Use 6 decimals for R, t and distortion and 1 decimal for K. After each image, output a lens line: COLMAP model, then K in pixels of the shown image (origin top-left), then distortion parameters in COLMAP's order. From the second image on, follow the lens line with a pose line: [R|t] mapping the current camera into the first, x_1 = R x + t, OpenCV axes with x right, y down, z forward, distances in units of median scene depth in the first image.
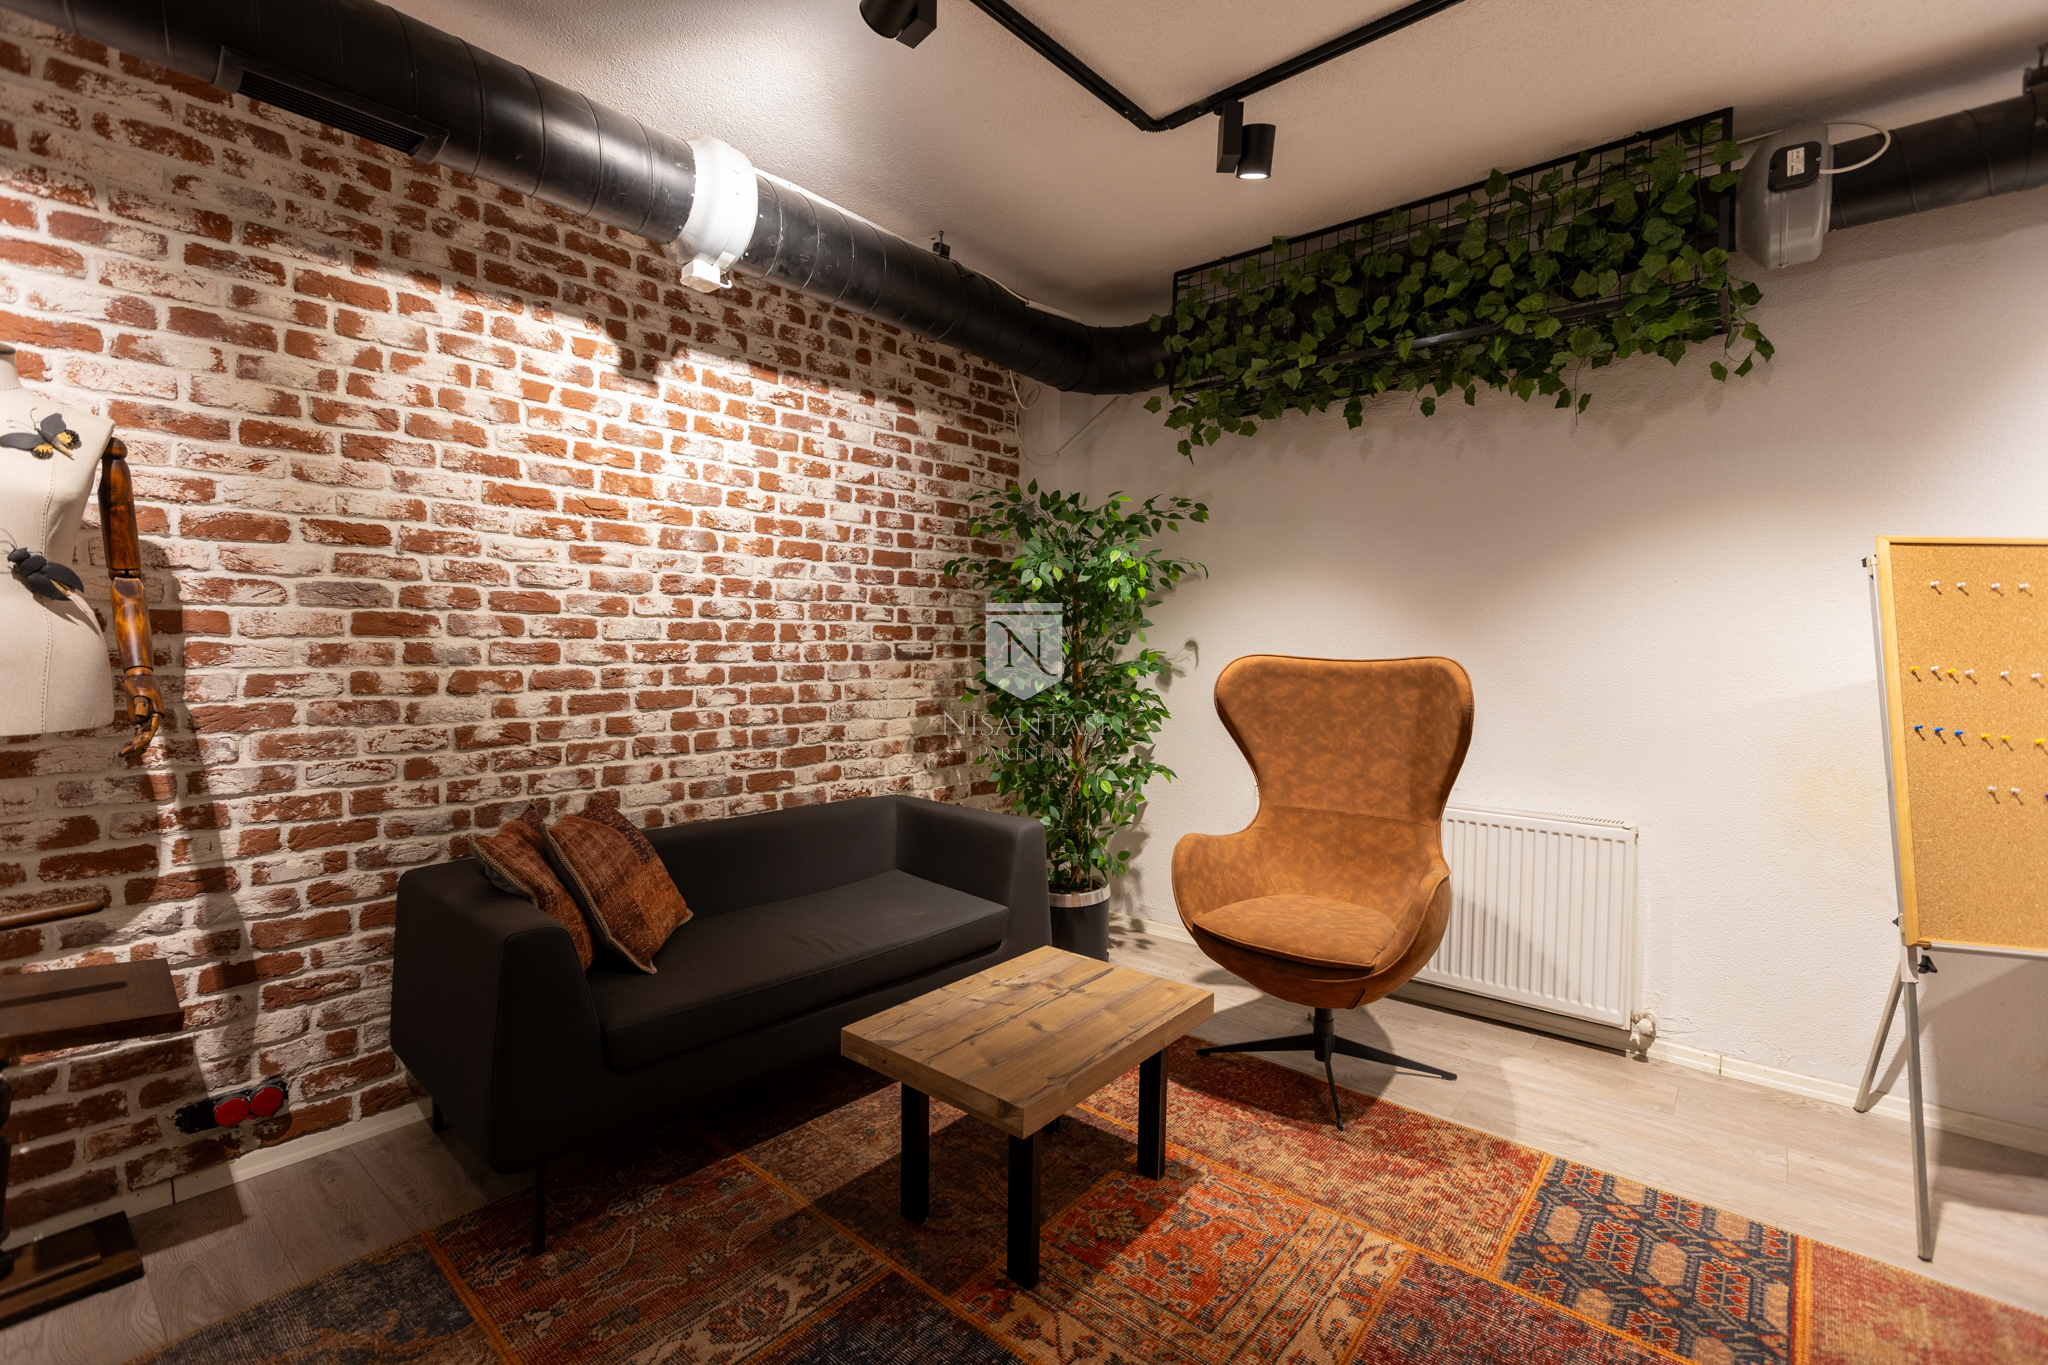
lens RADIAL K [[907.3, 0, 1009.7], [0, 907.3, 674.7], [0, 0, 1]] dist [0.006174, -0.002930]
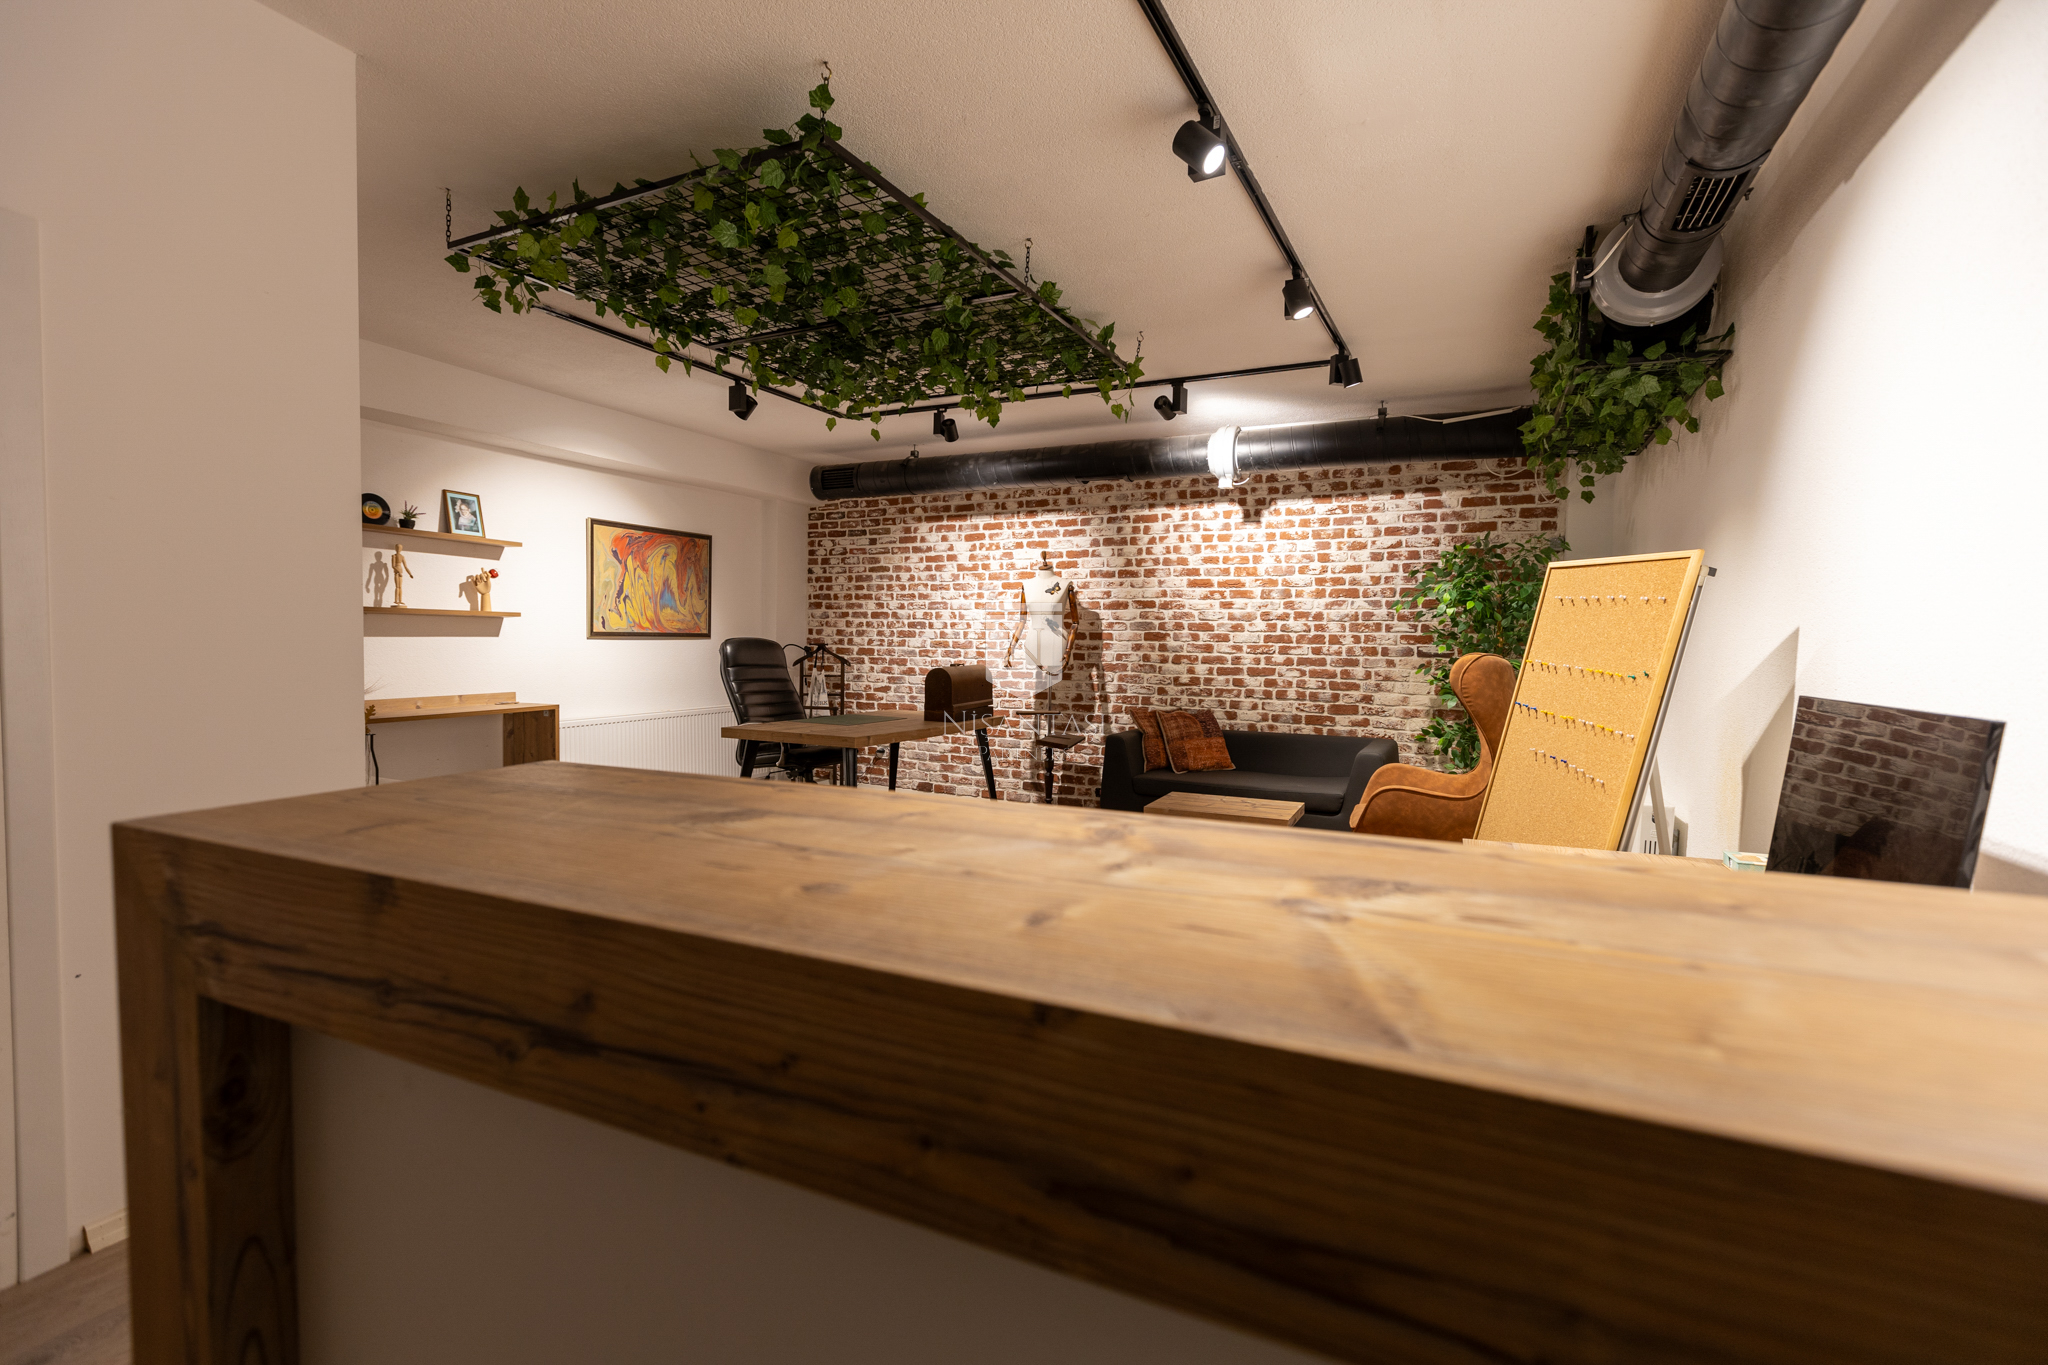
lens RADIAL K [[903.8, 0, 1023.9], [0, 903.8, 674.6], [0, 0, 1]] dist [0.006699, -0.002357]
pose [[0.260773, 0.034509, -0.964783, 1.546673], [-0.045844, 0.998676, 0.023330, 0.011283], [0.964311, 0.038145, 0.262010, -0.068071]]
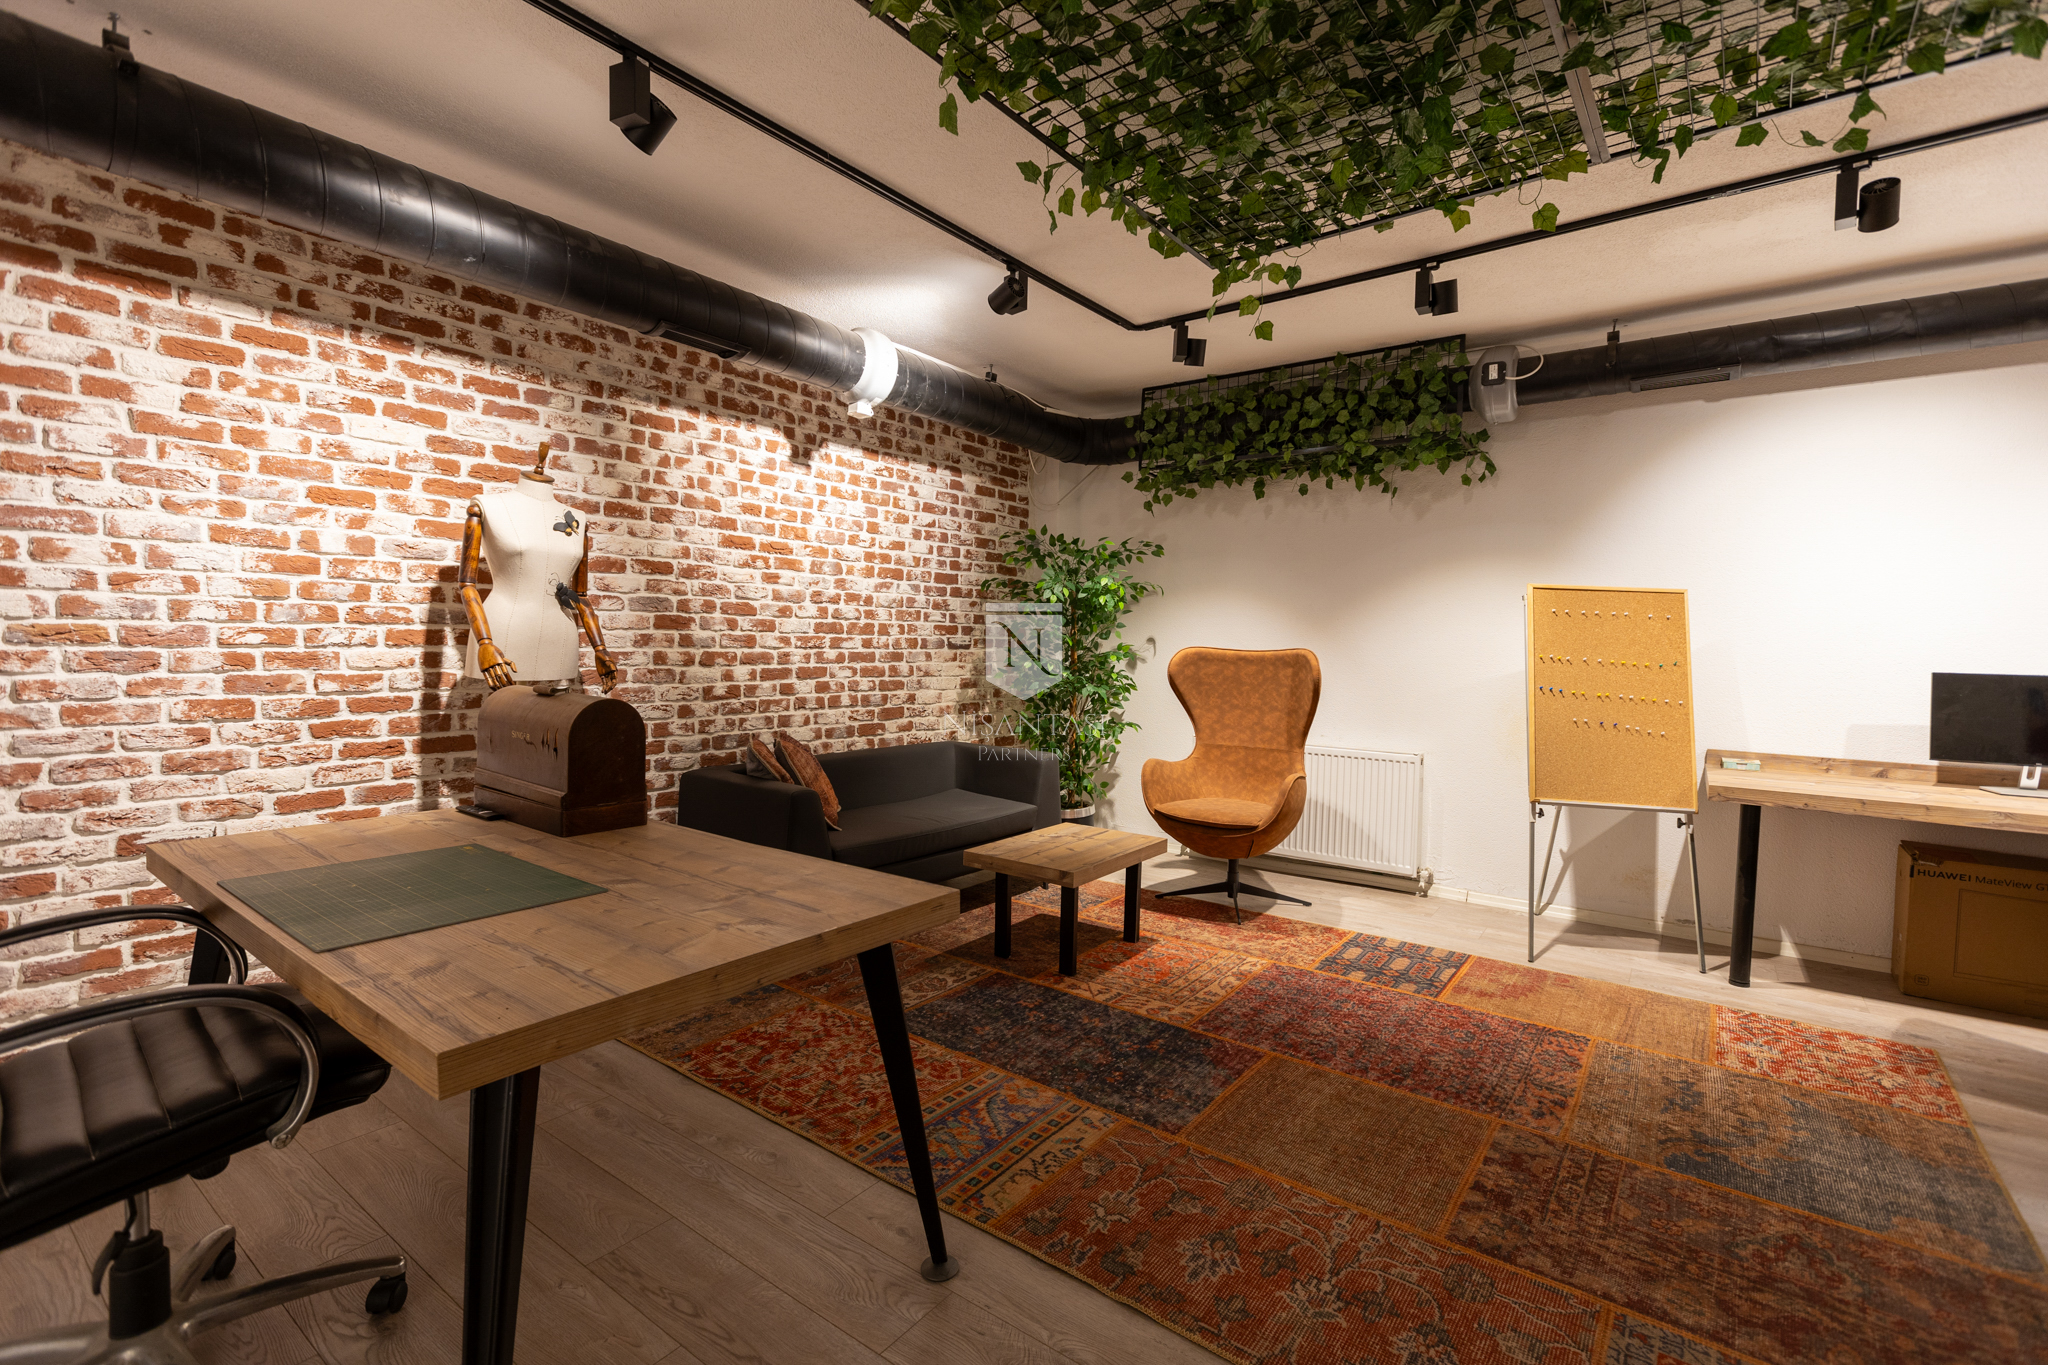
lens RADIAL K [[908.4, 0, 1018.1], [0, 908.4, 674.9], [0, 0, 1]] dist [0.004343, -0.001299]
pose [[0.997753, 0.007515, 0.066579, -0.142480], [-0.007784, 0.999963, 0.003773, 0.024076], [-0.066548, -0.004283, 0.997774, -0.570708]]
